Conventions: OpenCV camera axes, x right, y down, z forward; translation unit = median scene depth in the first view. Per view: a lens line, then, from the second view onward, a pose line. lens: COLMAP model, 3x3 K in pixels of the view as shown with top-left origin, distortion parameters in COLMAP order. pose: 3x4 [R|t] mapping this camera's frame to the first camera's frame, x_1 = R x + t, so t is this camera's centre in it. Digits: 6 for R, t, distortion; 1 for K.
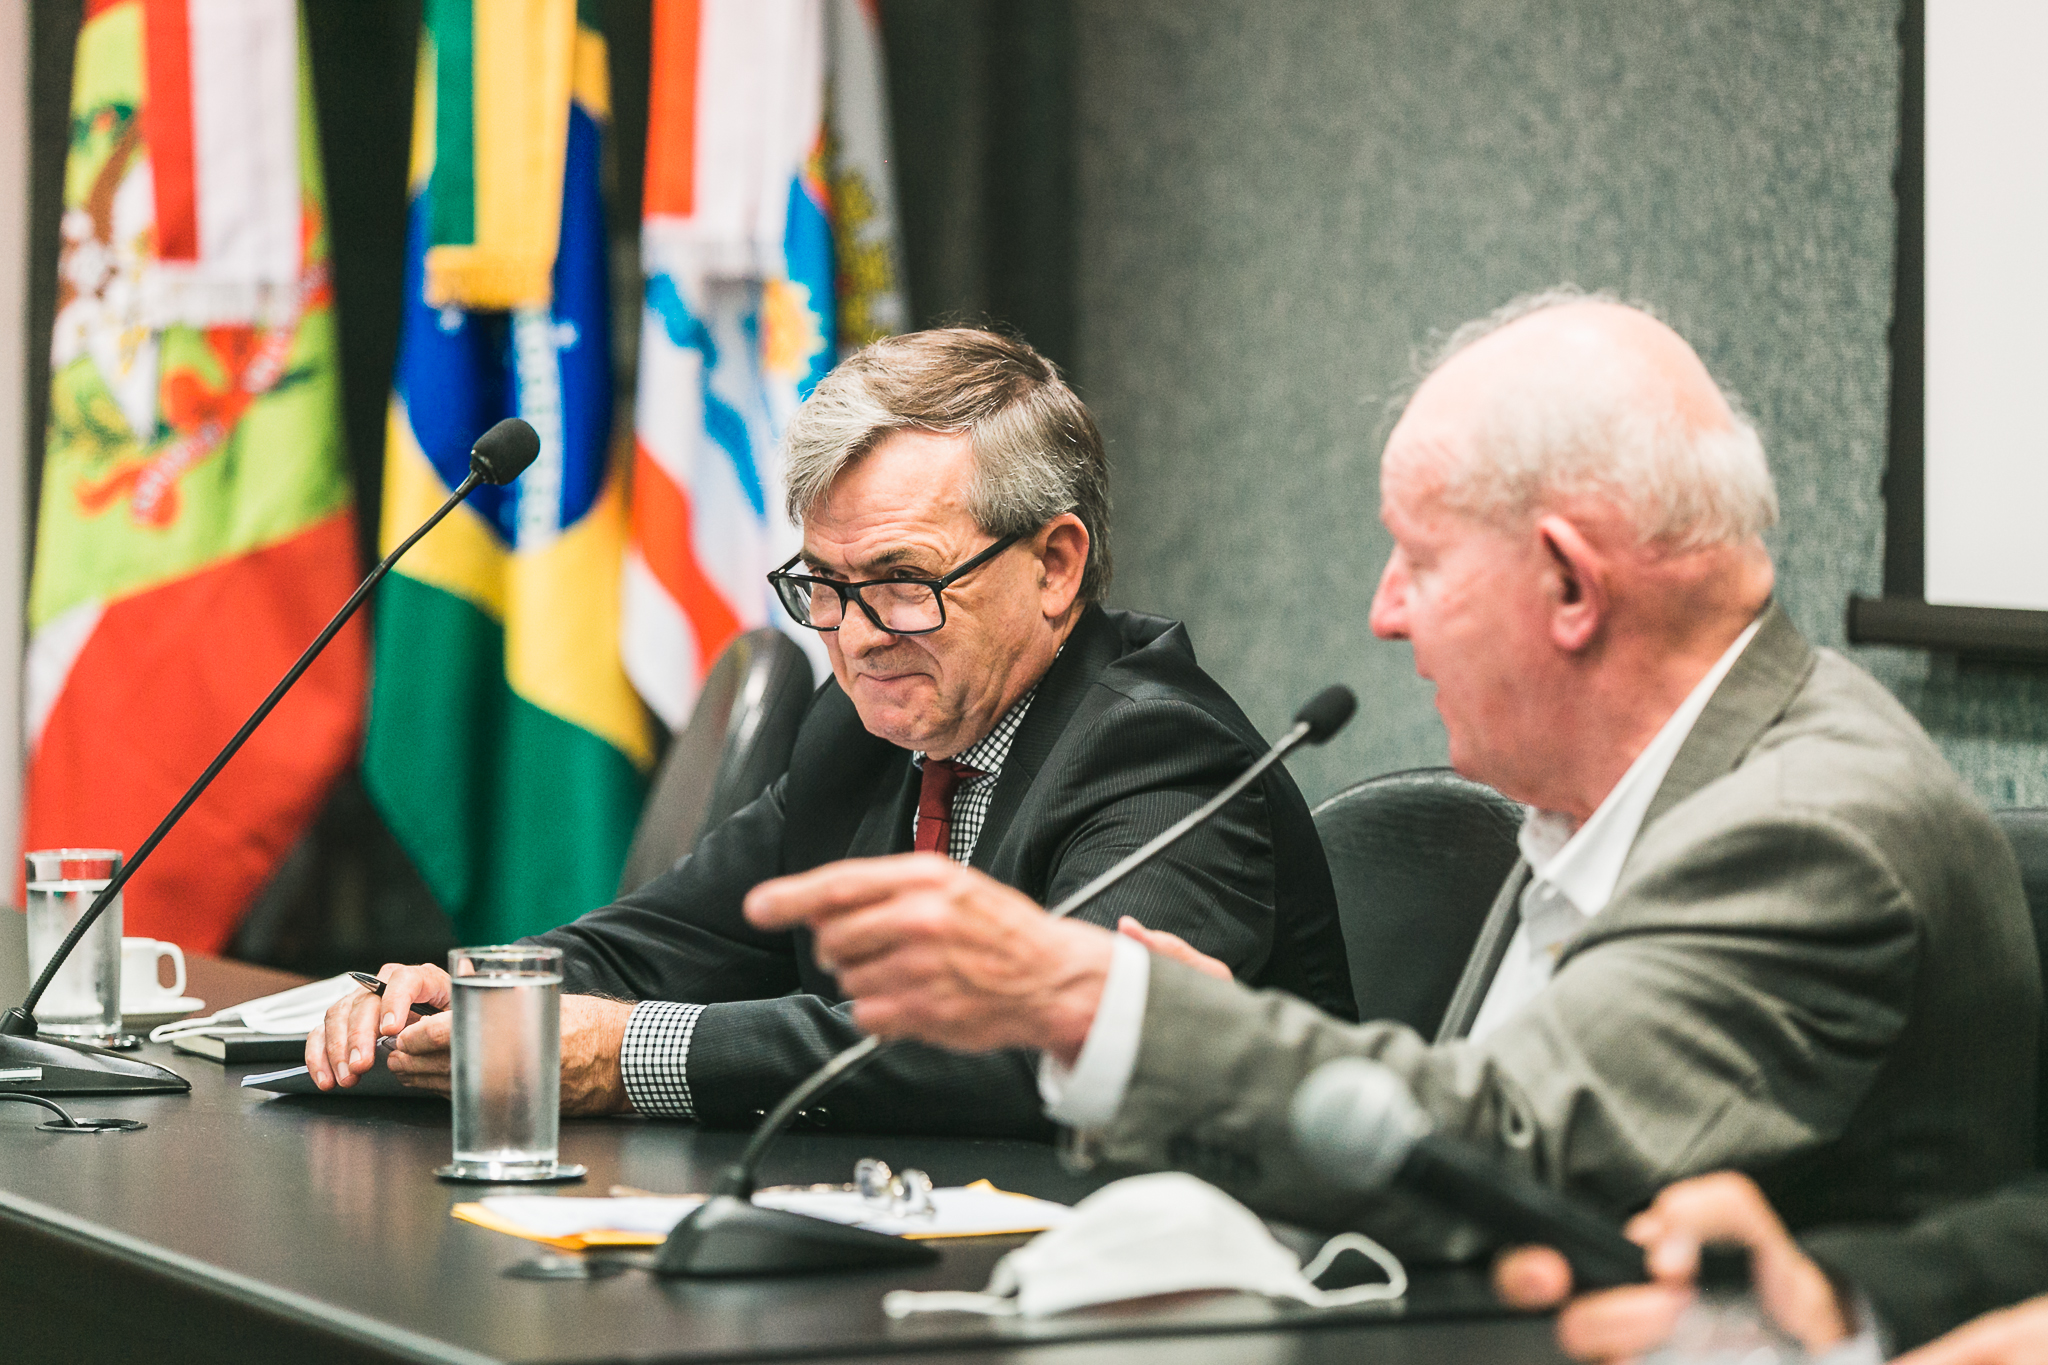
lens RADIAL K [[9507.2, 0, 1024.0], [0, 9507.2, 682.5], [0, 0, 1]] dist [0.269978, 5.661654]
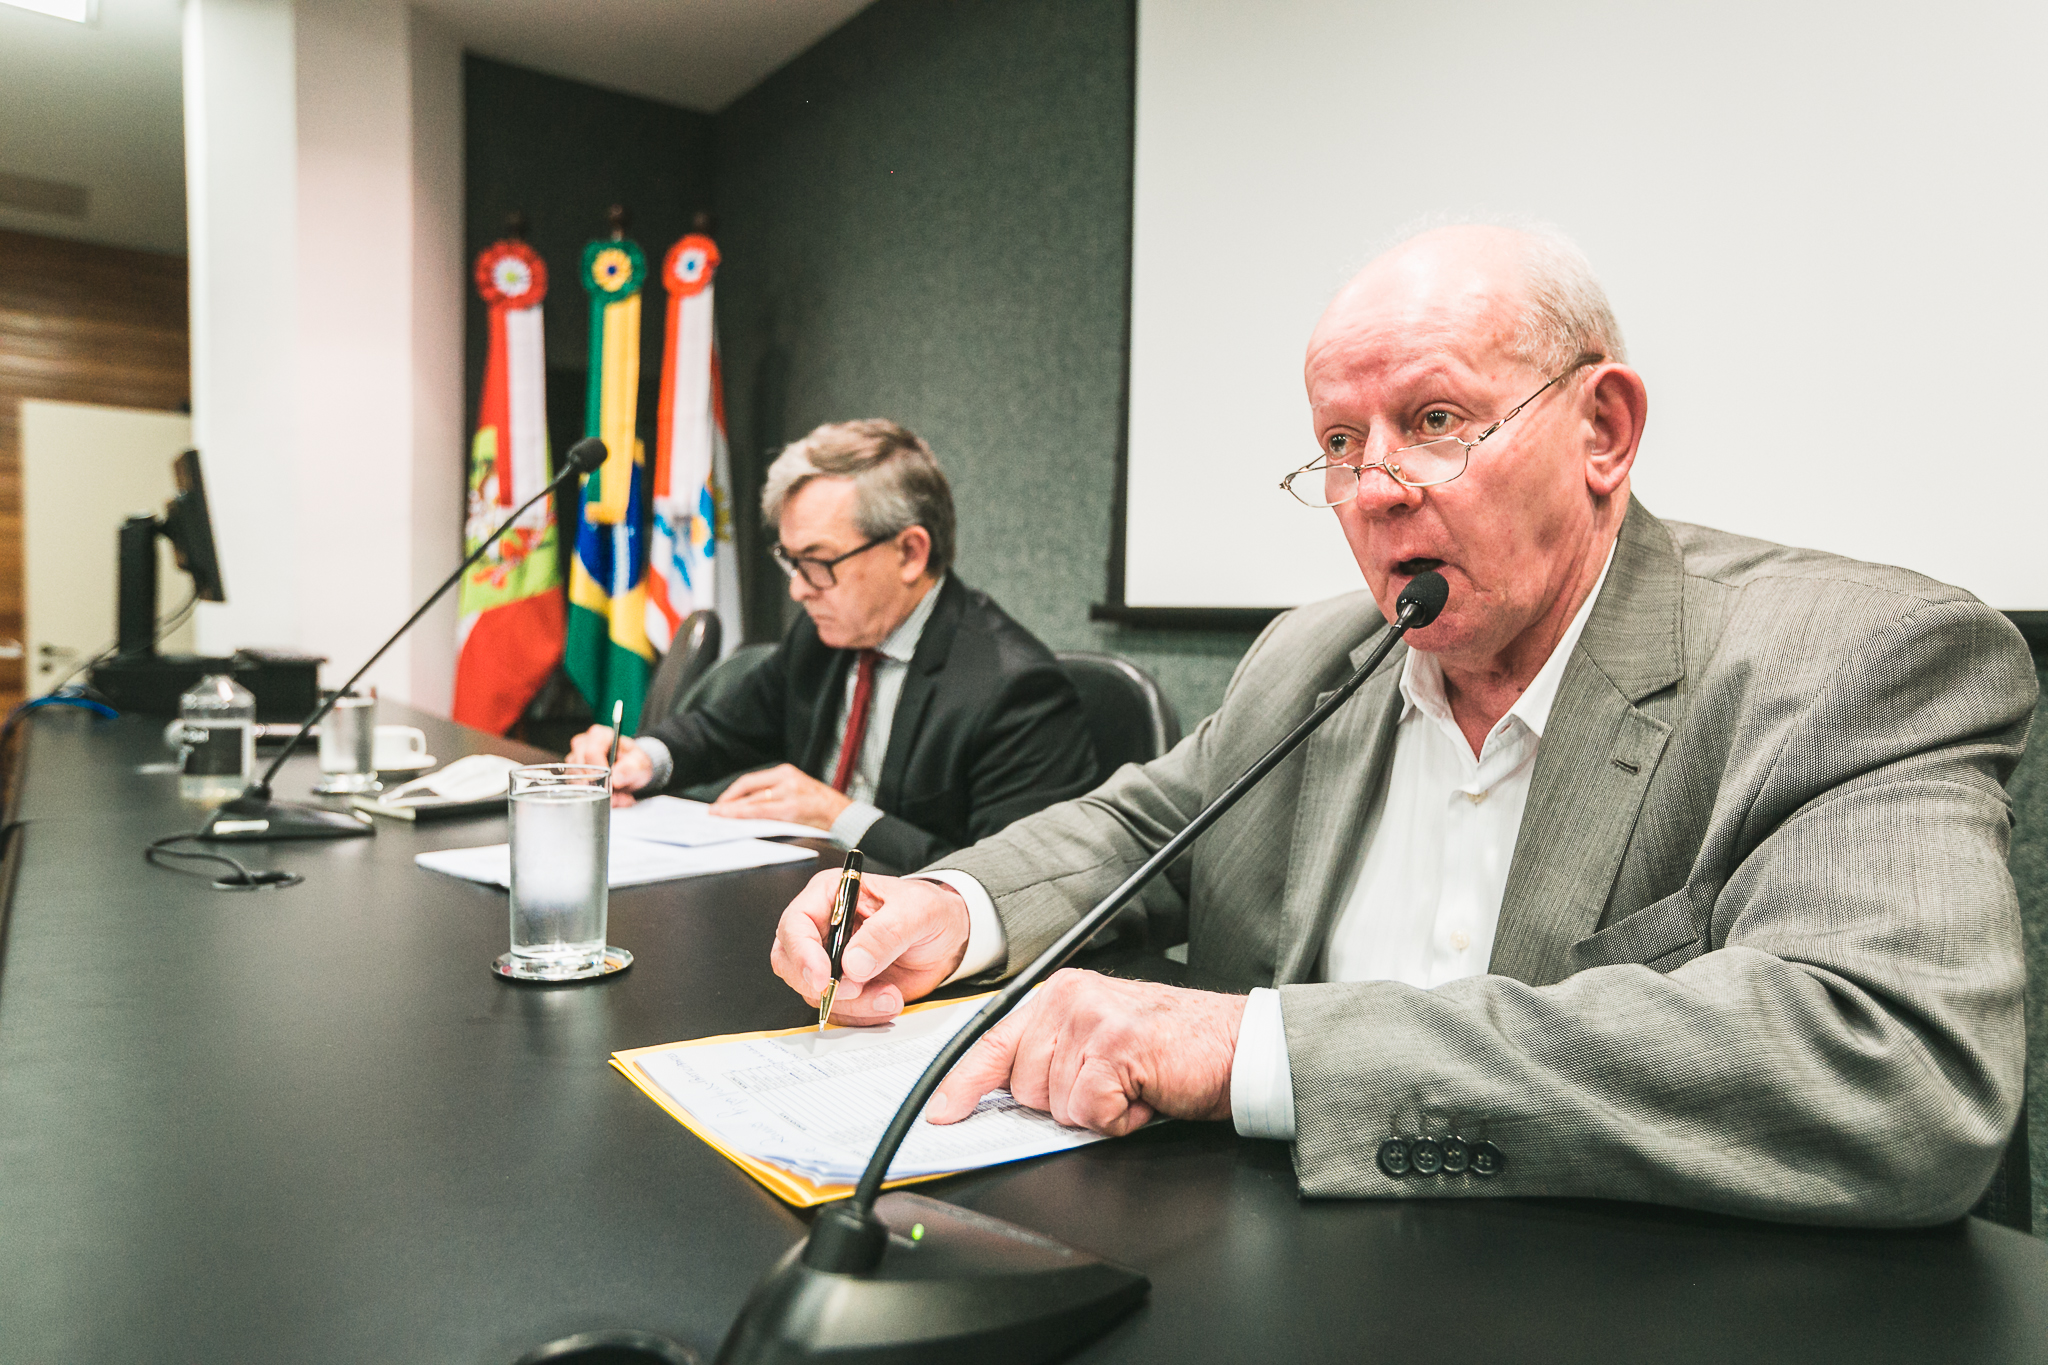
lens RADIAL K [[1378.4, 0, 1024.0], [0, 1378.4, 682.5], [0, 0, 1]] dist [-0.001540, -0.000075]
pose [[0.973671, 0.010767, 0.227702, -0.025717], [-0.012959, 0.999883, 0.008134, 0.010781], [-0.227588, -0.010871, 0.973697, 0.557933]]
